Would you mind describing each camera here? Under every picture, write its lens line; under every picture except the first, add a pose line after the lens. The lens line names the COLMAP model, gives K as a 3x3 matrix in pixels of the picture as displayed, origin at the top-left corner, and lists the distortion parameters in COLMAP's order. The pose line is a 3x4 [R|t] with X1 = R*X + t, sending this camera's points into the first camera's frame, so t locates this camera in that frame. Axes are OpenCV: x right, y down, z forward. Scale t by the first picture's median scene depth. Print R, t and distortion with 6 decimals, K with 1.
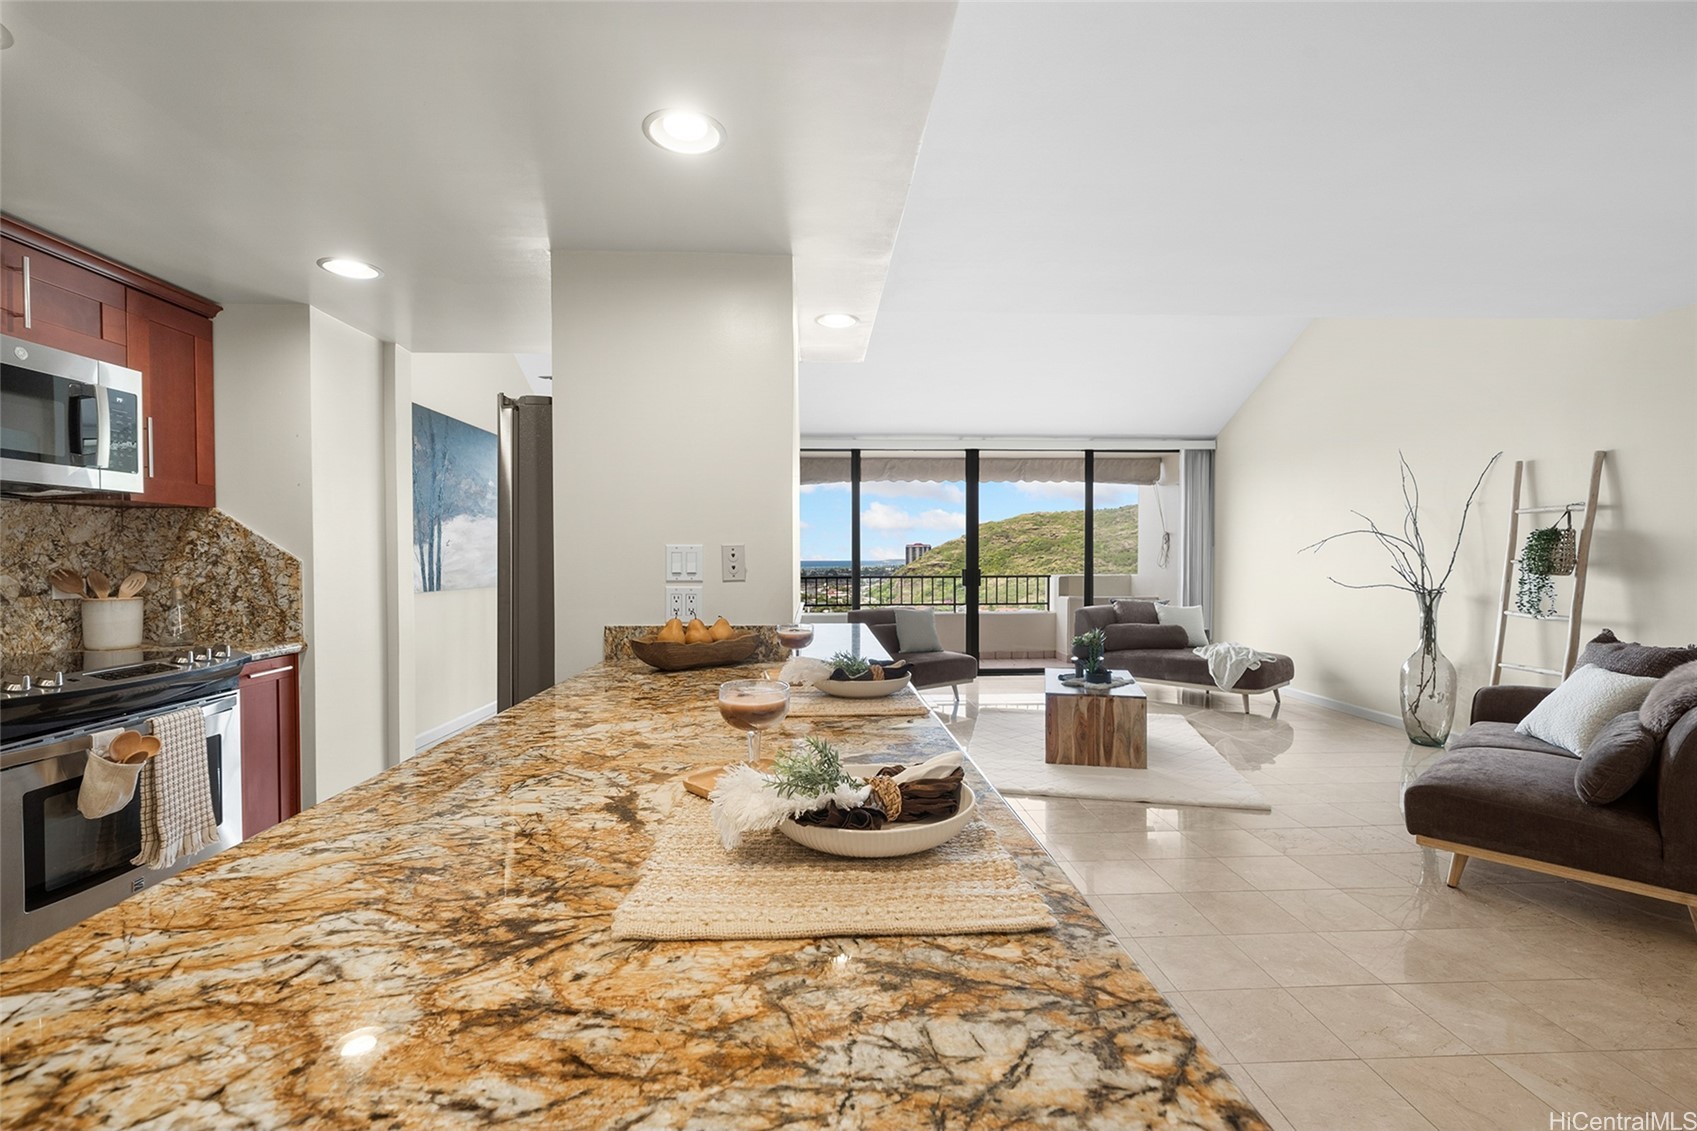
lens RADIAL K [[747.0, 0, 848.5], [0, 747.0, 565.5], [0, 0, 1]] dist [0.000954, 0.000128]
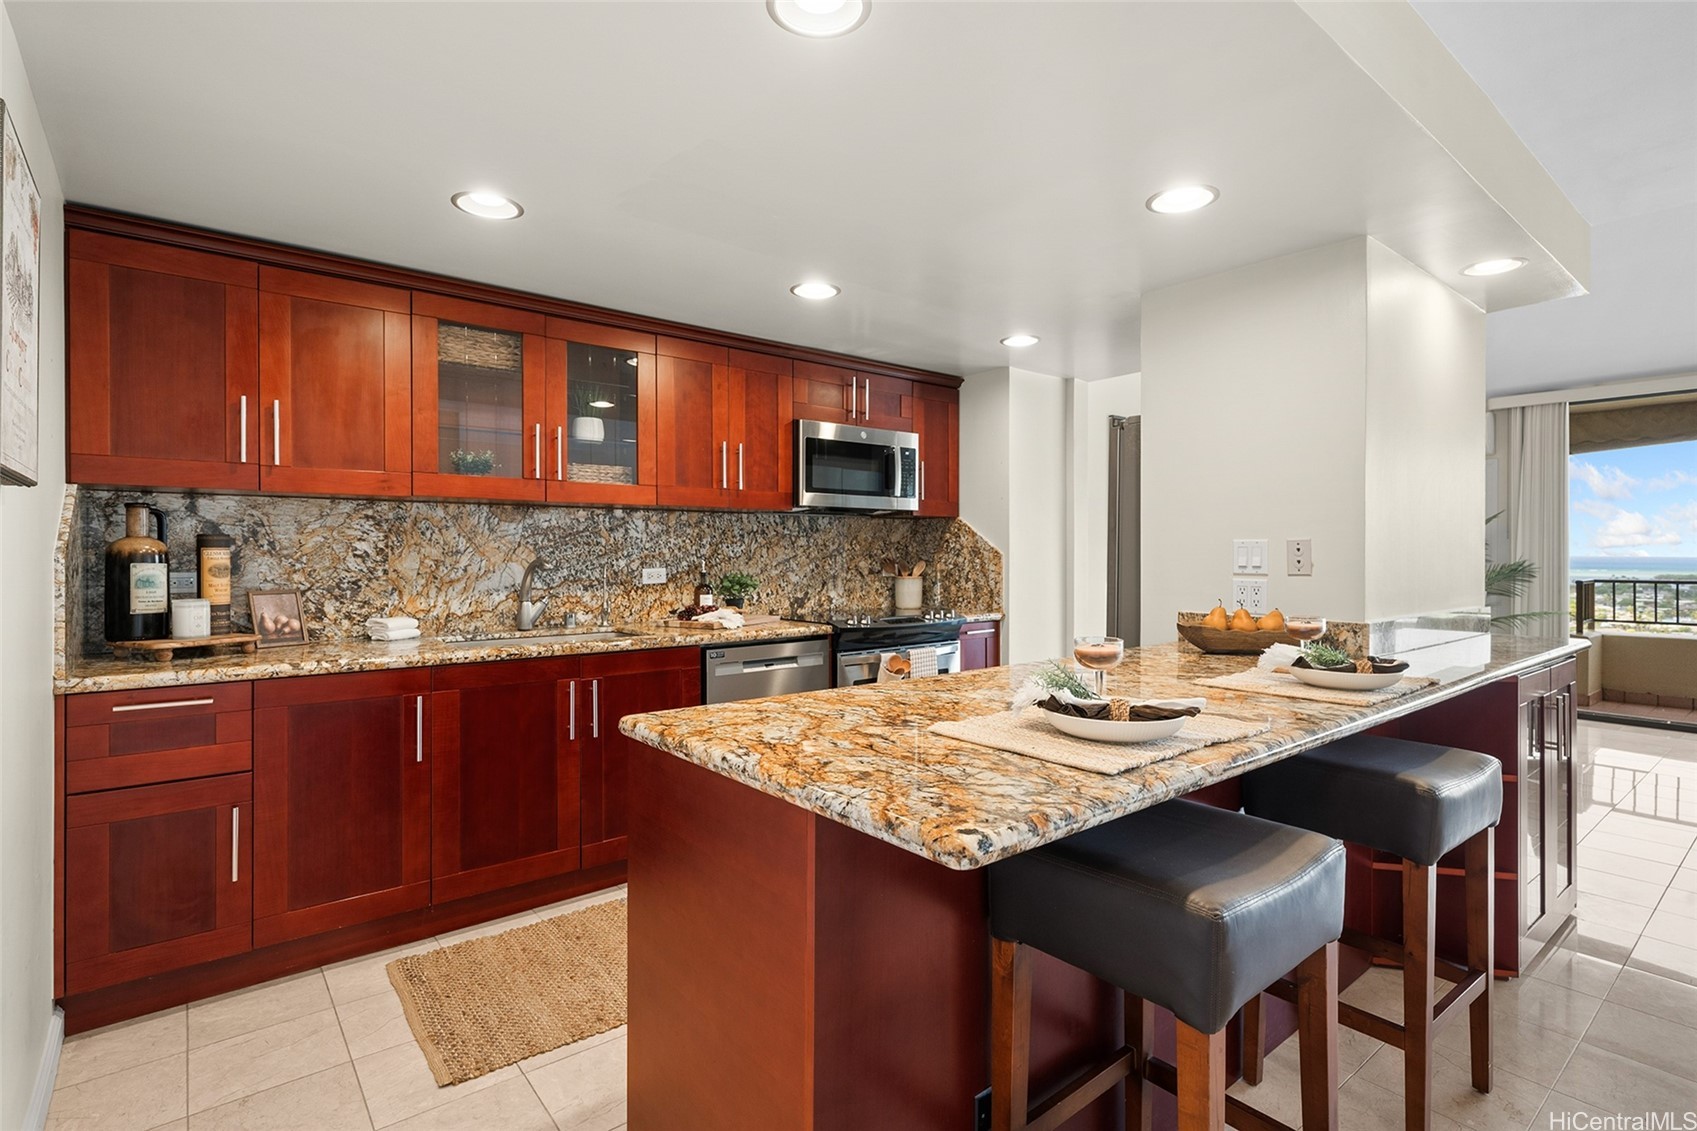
lens RADIAL K [[821.6, 0, 848.5], [0, 821.6, 565.5], [0, 0, 1]] dist [-0.000912, -0.000277]
pose [[0.595108, 0.015793, -0.803490, 0.357437], [-0.009507, 0.999875, 0.012612, -0.001132], [0.803589, 0.000134, 0.595184, -0.147044]]
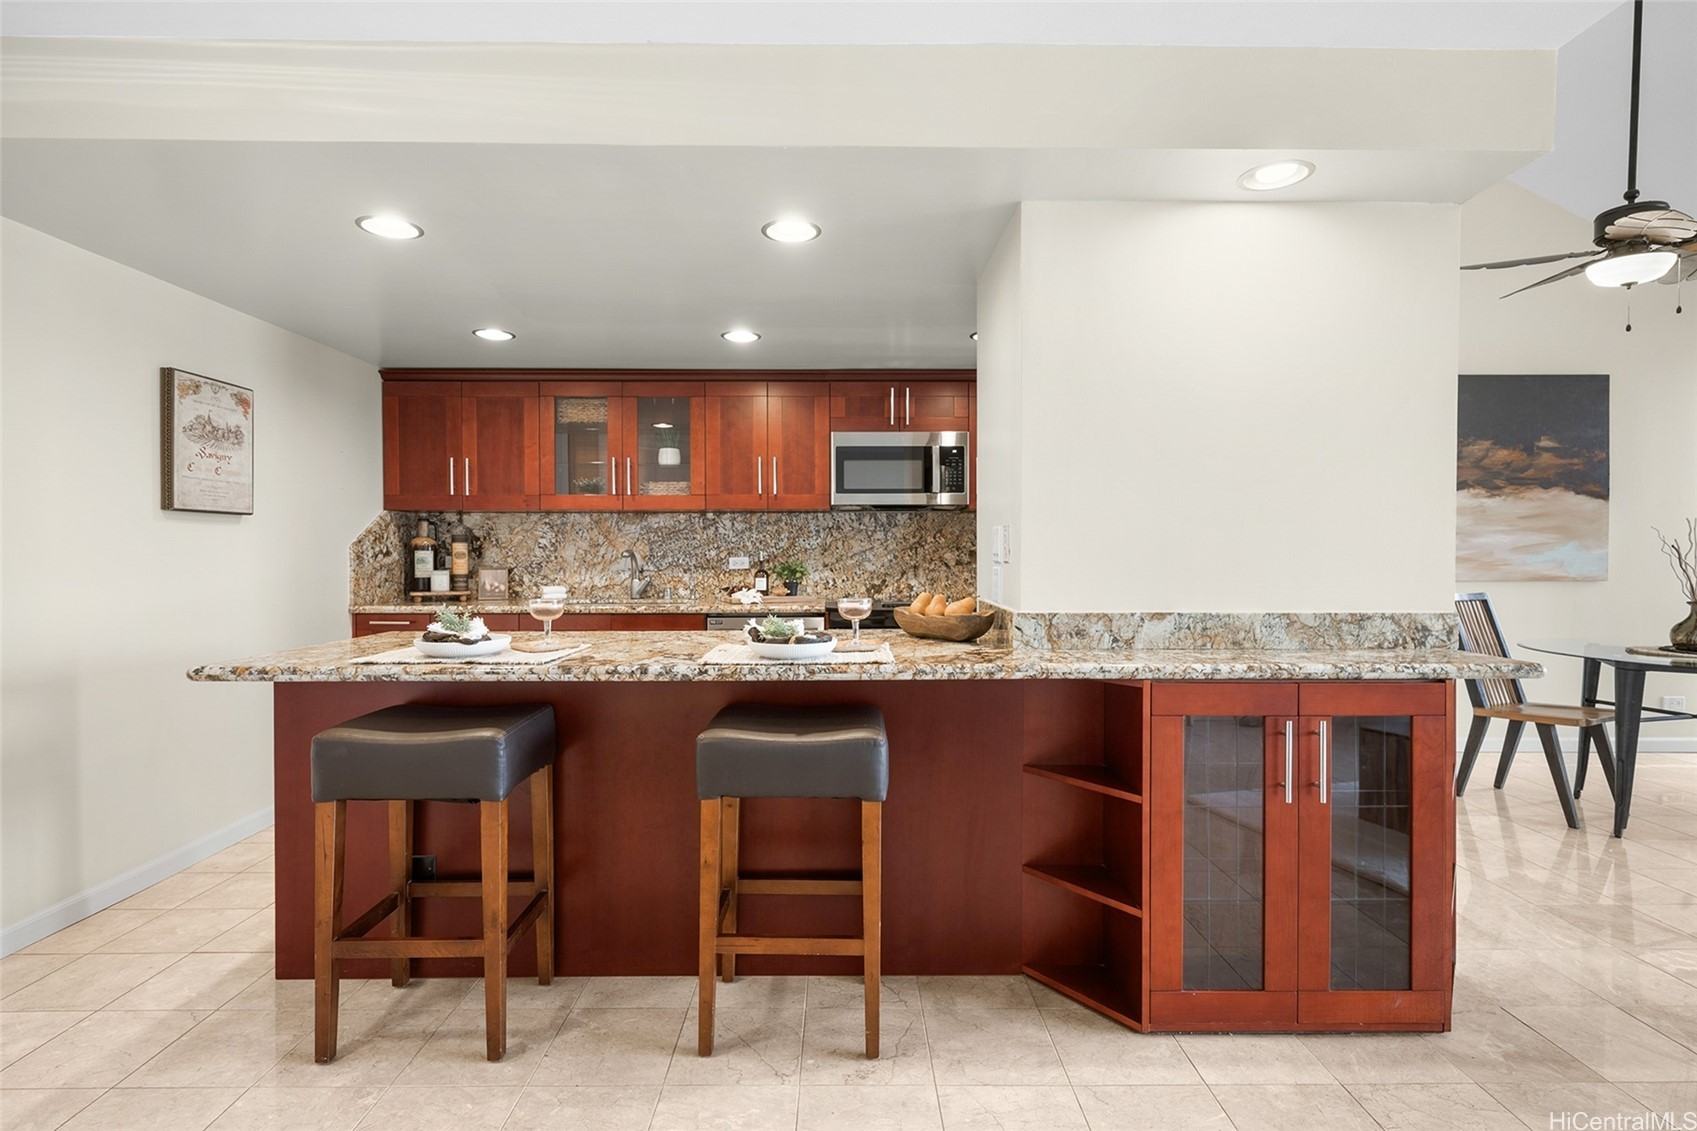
lens RADIAL K [[821.6, 0, 848.5], [0, 821.6, 565.5], [0, 0, 1]] dist [-0.000912, -0.000277]
pose [[-0.037592, 0.019746, -0.999098, 0.877830], [-0.008440, 0.999763, 0.020077, 0.004466], [0.999258, 0.009187, -0.037417, 0.788503]]
